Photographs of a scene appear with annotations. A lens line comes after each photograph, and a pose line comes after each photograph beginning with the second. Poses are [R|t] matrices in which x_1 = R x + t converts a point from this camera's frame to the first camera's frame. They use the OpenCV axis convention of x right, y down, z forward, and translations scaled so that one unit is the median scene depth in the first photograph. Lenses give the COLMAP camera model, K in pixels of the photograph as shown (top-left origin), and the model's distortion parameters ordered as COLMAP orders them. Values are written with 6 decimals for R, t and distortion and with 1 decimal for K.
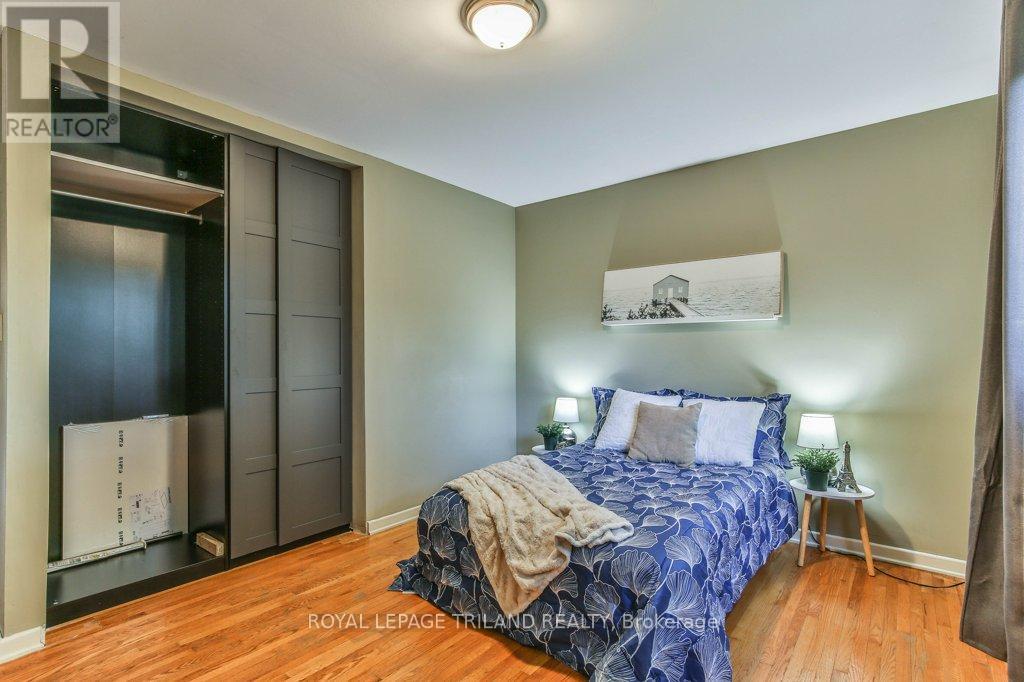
lens RADIAL K [[502.4, 0, 505.7], [0, 502.4, 352.0], [0, 0, 1]] dist [0.000228, 0.000645]
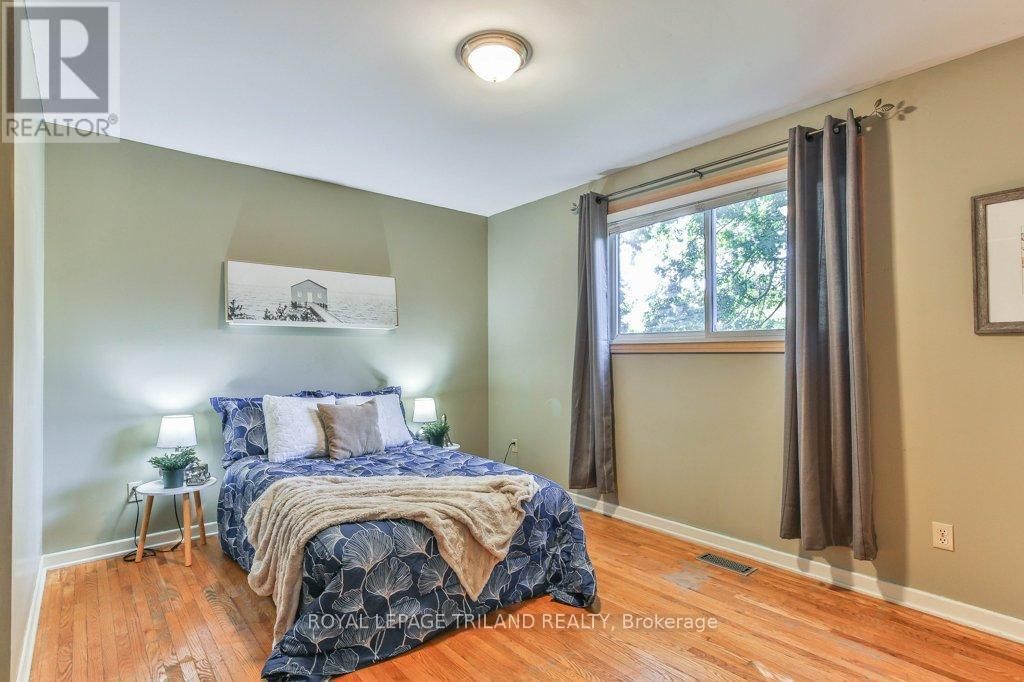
lens RADIAL K [[502.4, 0, 505.7], [0, 502.4, 352.0], [0, 0, 1]] dist [0.000228, 0.000645]
pose [[0.188578, 0.005245, 0.982044, -0.610318], [0.002373, 0.999980, -0.005796, 0.000798], [-0.982055, 0.003423, 0.188562, 0.424926]]
